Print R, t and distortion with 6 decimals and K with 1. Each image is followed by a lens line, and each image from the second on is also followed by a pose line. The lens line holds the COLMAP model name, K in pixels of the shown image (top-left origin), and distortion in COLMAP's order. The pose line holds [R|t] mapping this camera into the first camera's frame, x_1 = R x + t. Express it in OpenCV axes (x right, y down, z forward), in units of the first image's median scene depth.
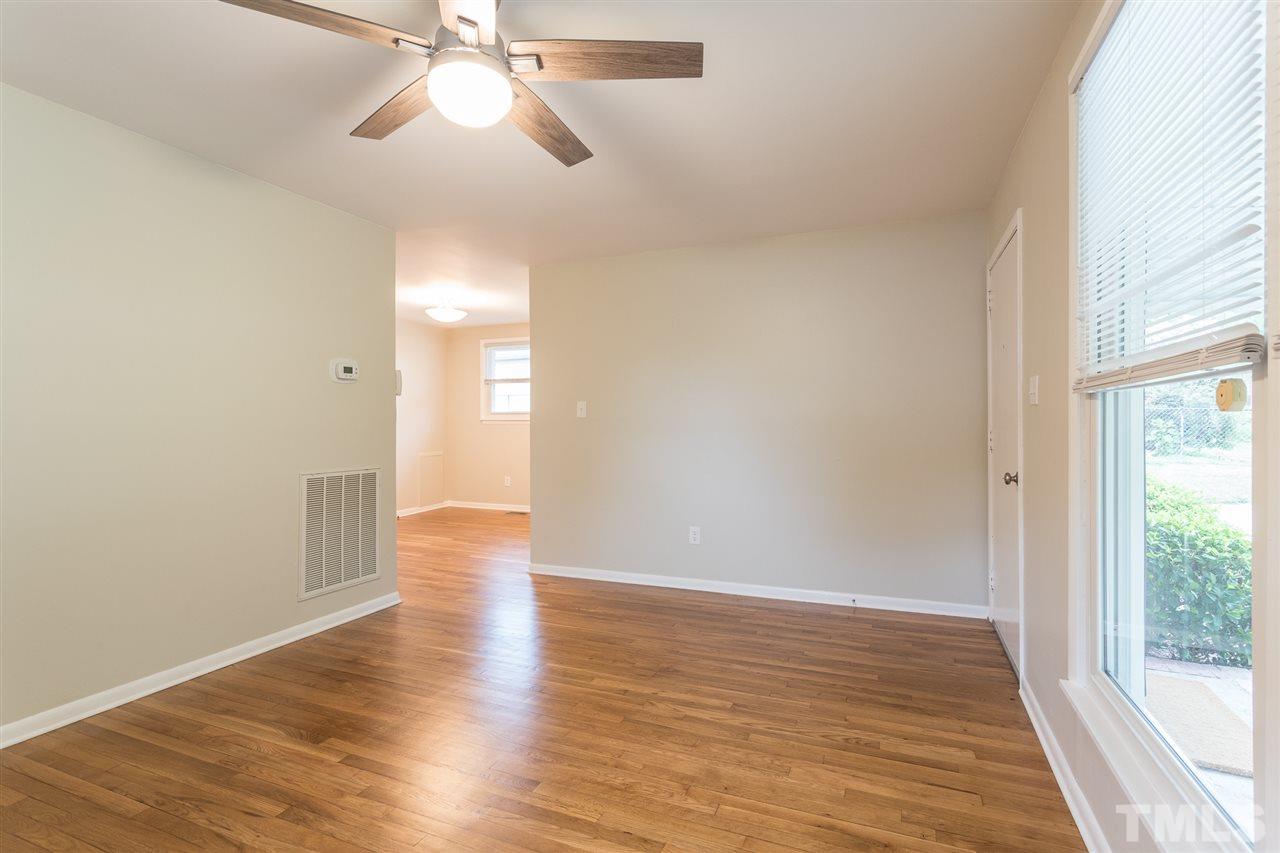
lens RADIAL K [[614.9, 0, 643.5], [0, 614.9, 417.9], [0, 0, 1]] dist [-0.004148, 0.002516]
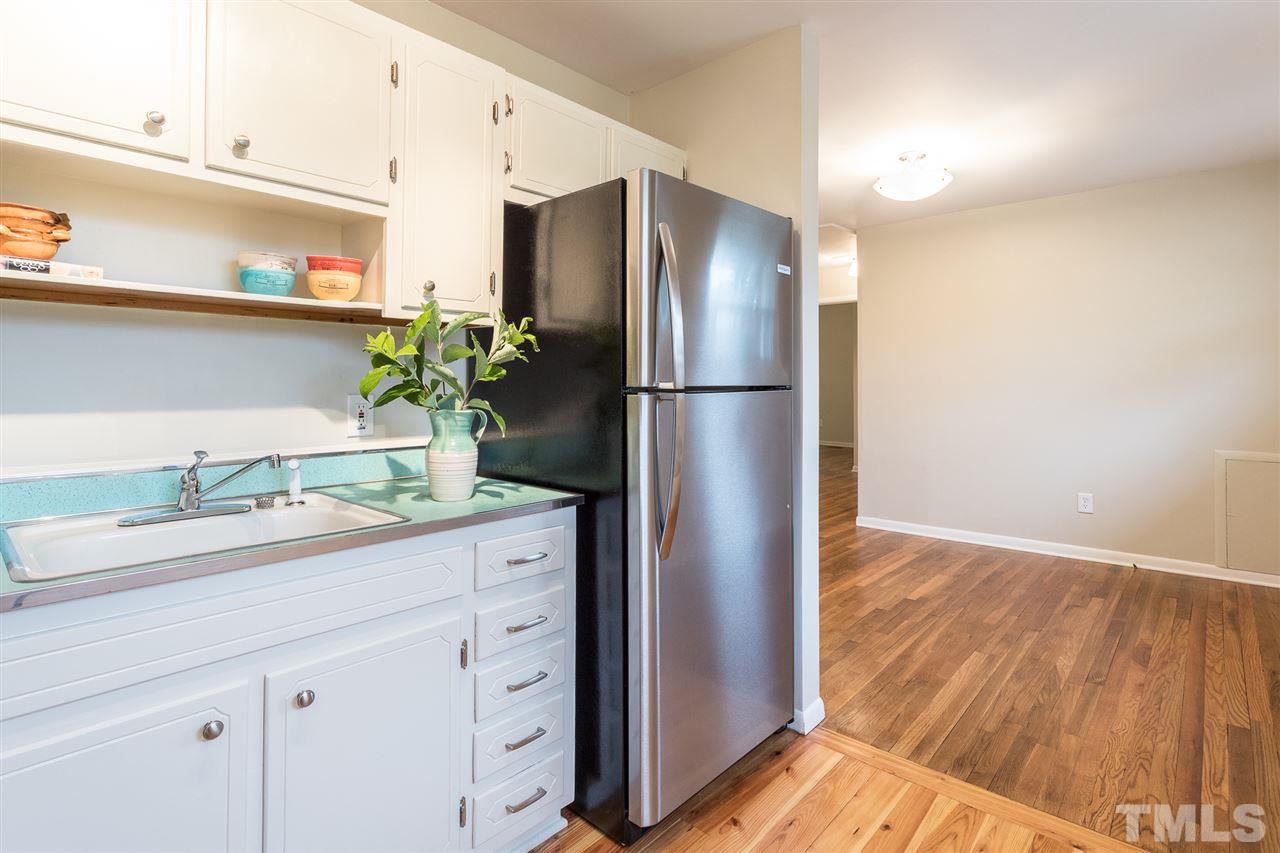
lens RADIAL K [[633.1, 0, 636.5], [0, 633.1, 371.9], [0, 0, 1]] dist [0.007076, -0.001413]
pose [[-0.331303, -0.008716, -0.943484, 0.542167], [0.002931, 0.999943, -0.010267, 0.004513], [0.943520, -0.006167, -0.331259, 1.738491]]
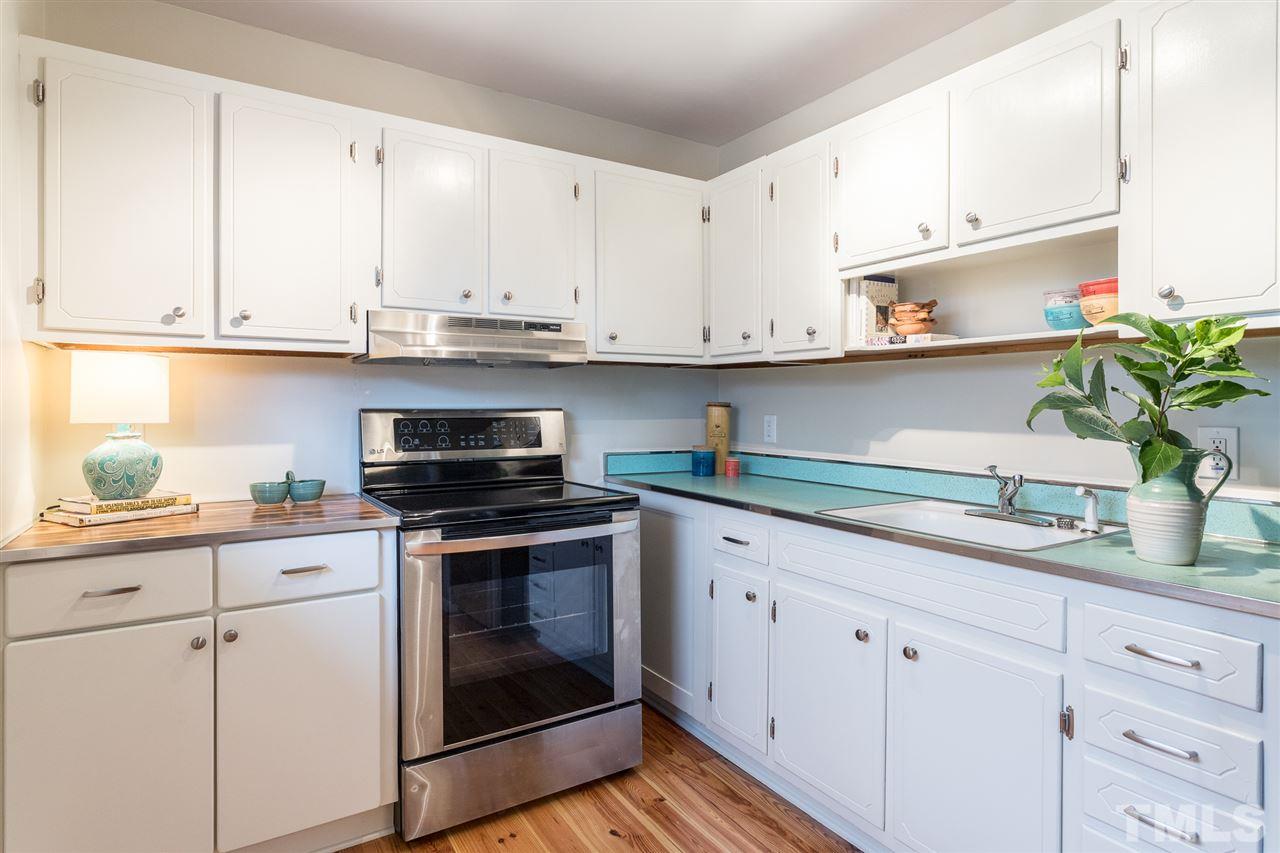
lens RADIAL K [[680.0, 0, 630.3], [0, 680.0, 407.0], [0, 0, 1]] dist [-0.006391, 0.000089]
pose [[-0.815831, 0.005566, 0.578264, 0.161246], [0.003266, 0.999982, -0.005016, 0.005009], [-0.578281, -0.002204, -0.815834, 1.959139]]
